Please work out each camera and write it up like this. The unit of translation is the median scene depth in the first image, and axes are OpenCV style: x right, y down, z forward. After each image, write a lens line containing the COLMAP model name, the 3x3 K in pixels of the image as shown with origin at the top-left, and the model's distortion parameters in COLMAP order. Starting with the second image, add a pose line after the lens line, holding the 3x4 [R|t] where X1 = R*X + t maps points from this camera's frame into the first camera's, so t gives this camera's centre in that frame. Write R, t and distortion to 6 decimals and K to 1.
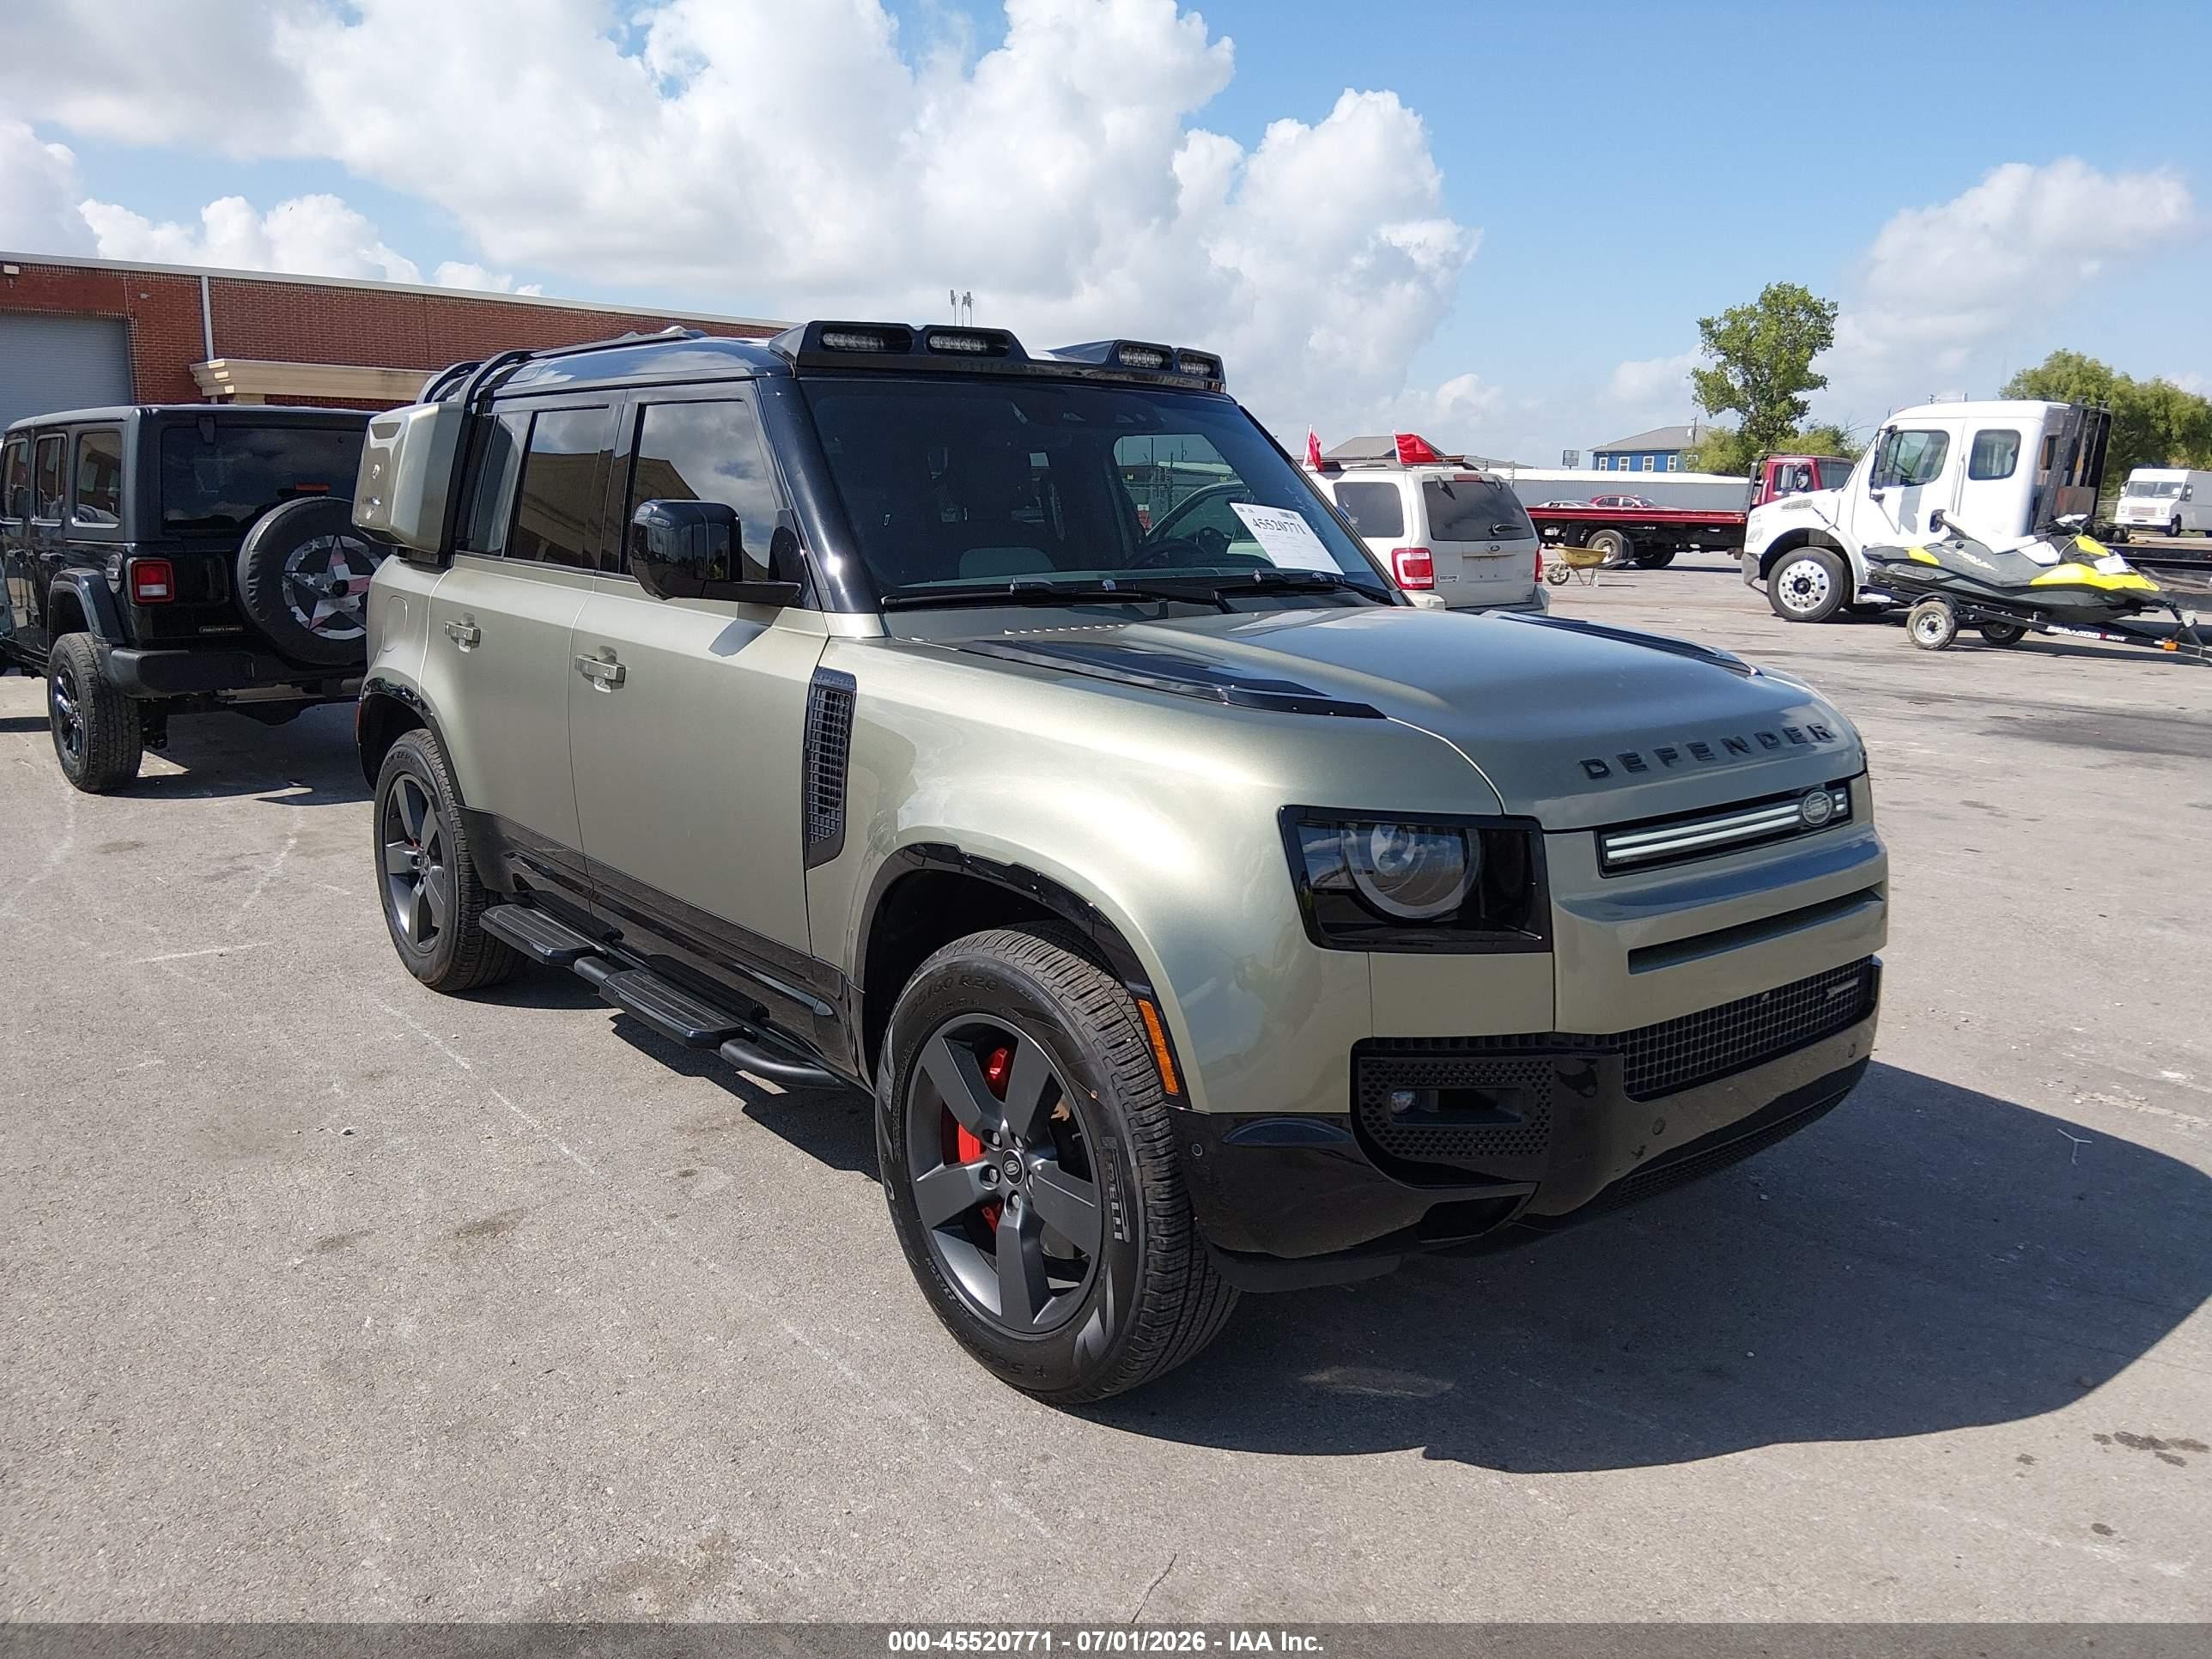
lens RADIAL K [[1714.6, 0, 1106.0], [0, 1714.6, 829.5], [0, 0, 1]] dist [0.000530, -0.000077]
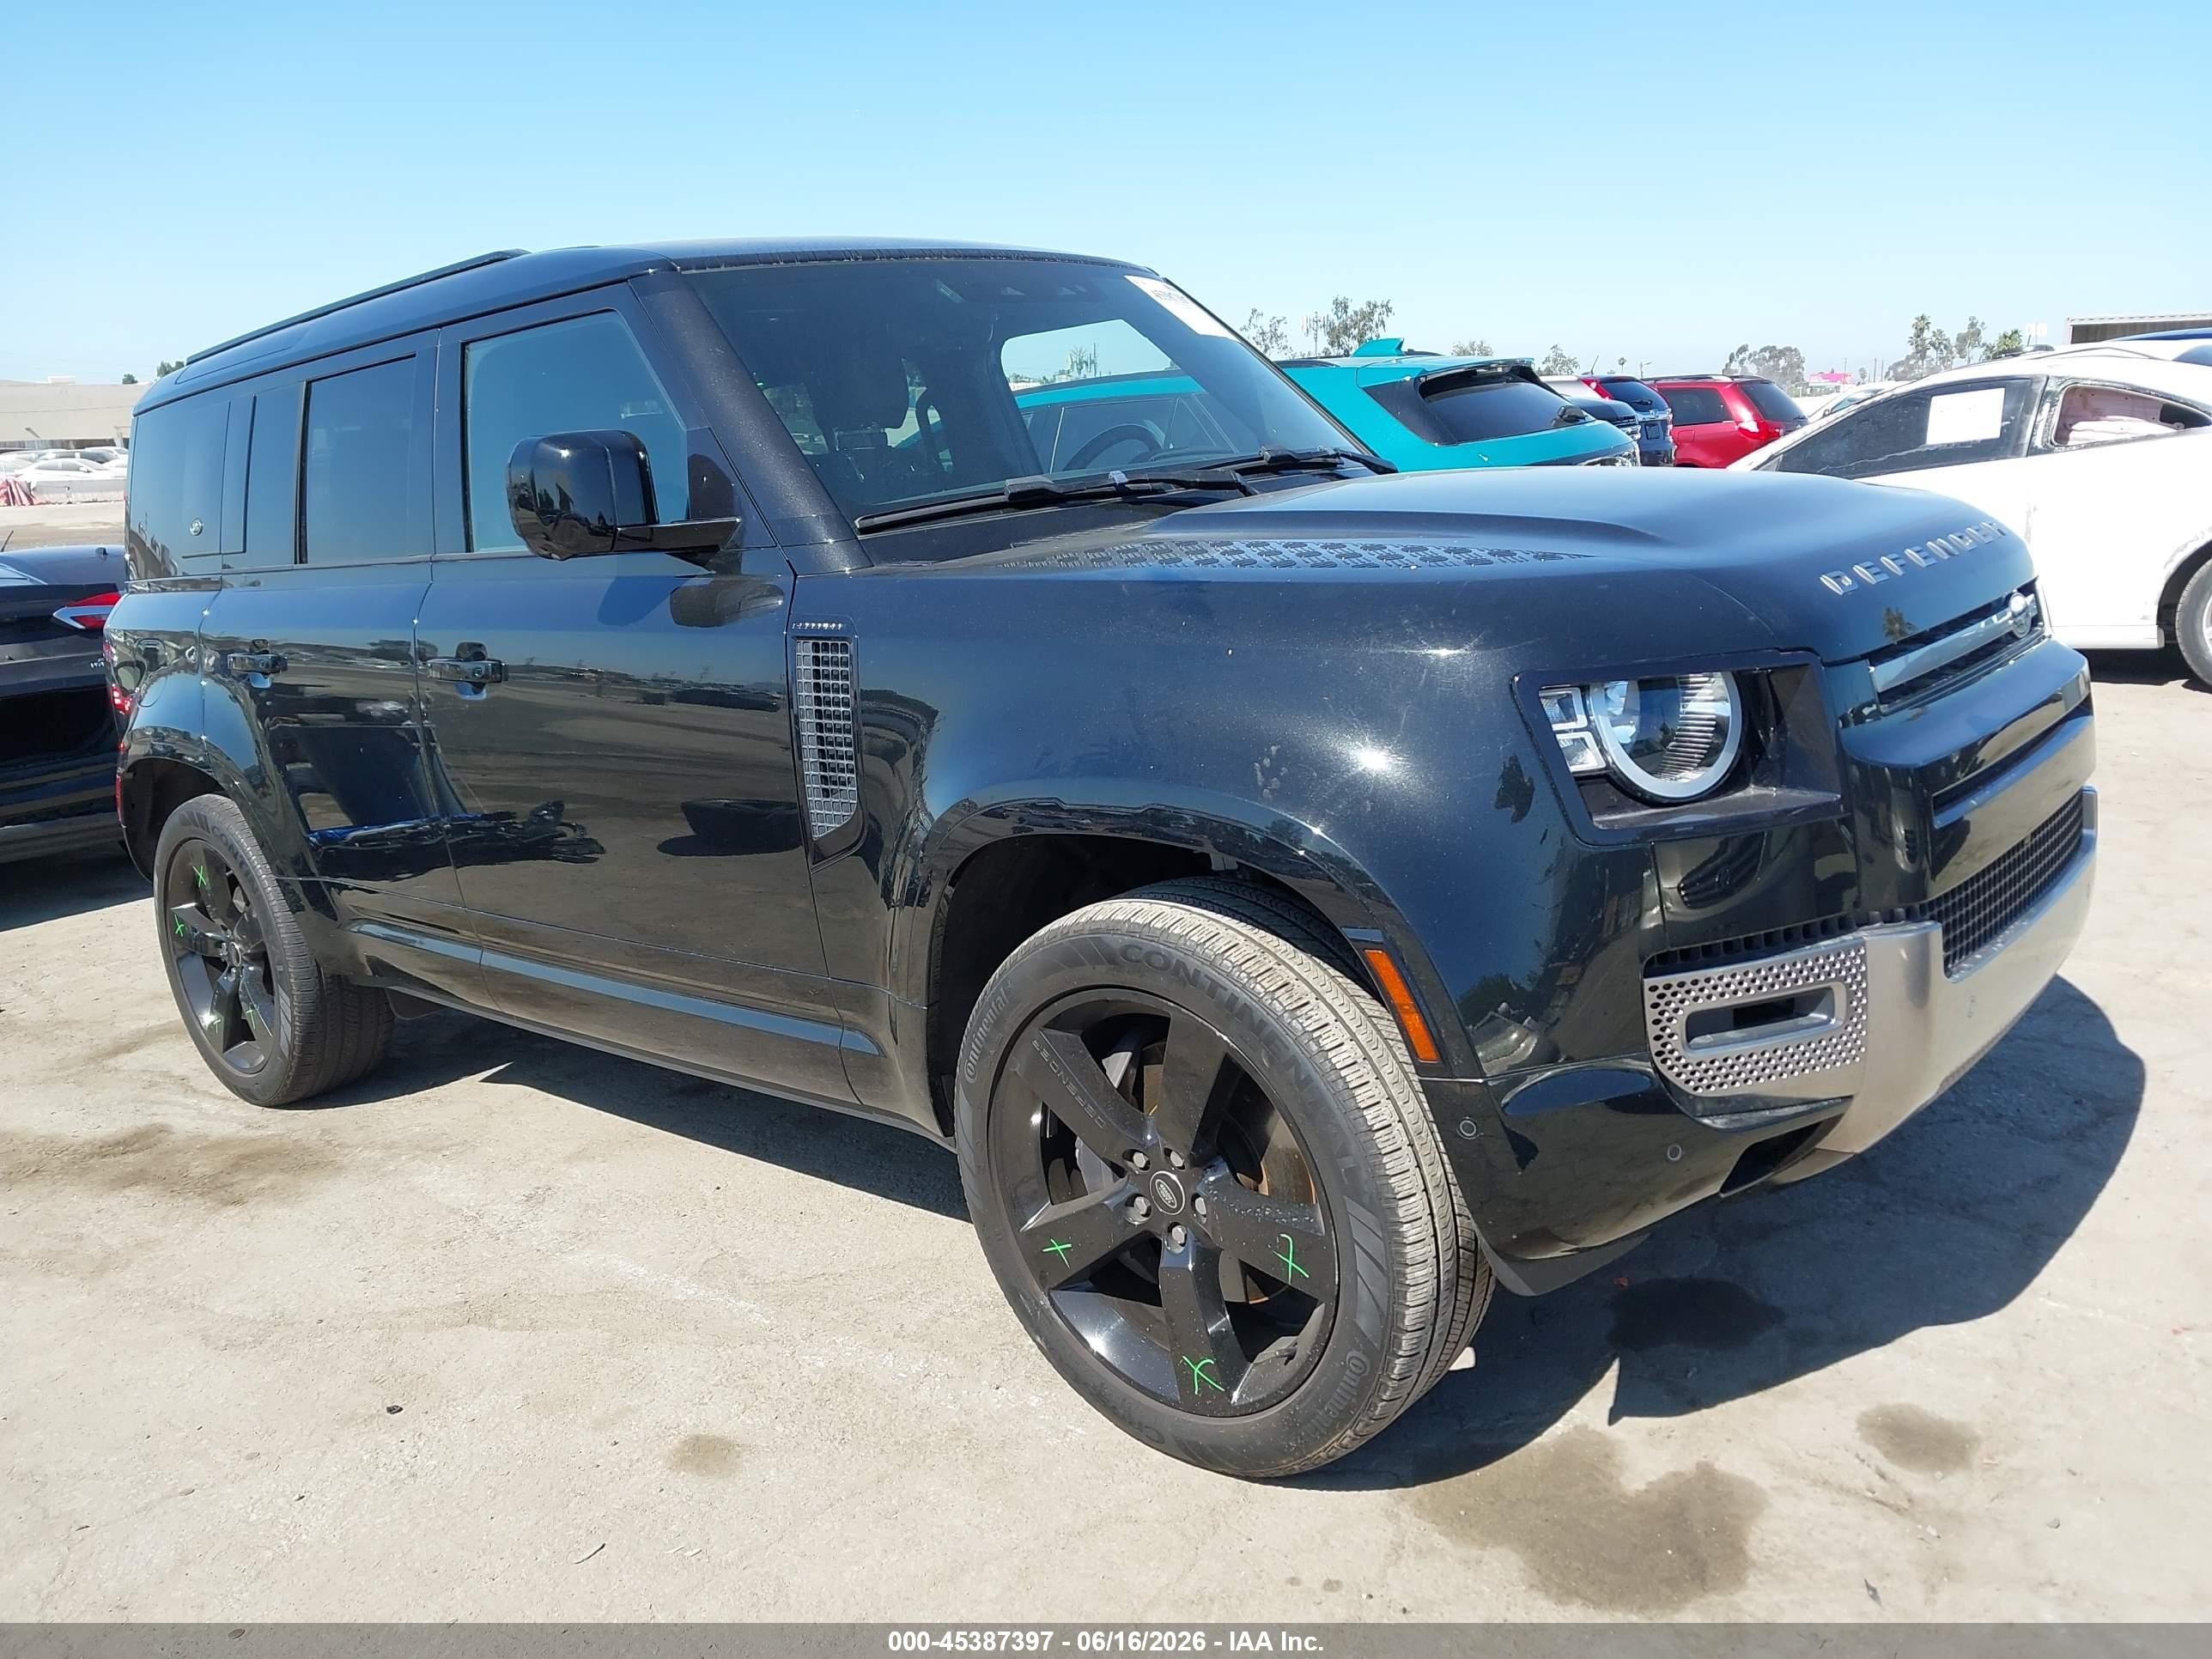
lens RADIAL K [[1714.6, 0, 1106.0], [0, 1714.6, 829.5], [0, 0, 1]] dist [0.000530, -0.000077]
pose [[0.978231, -0.151620, 0.141689, -0.164489], [0.150042, 0.988439, 0.021815, 0.008182], [-0.143359, -0.000080, 0.989671, 0.210104]]
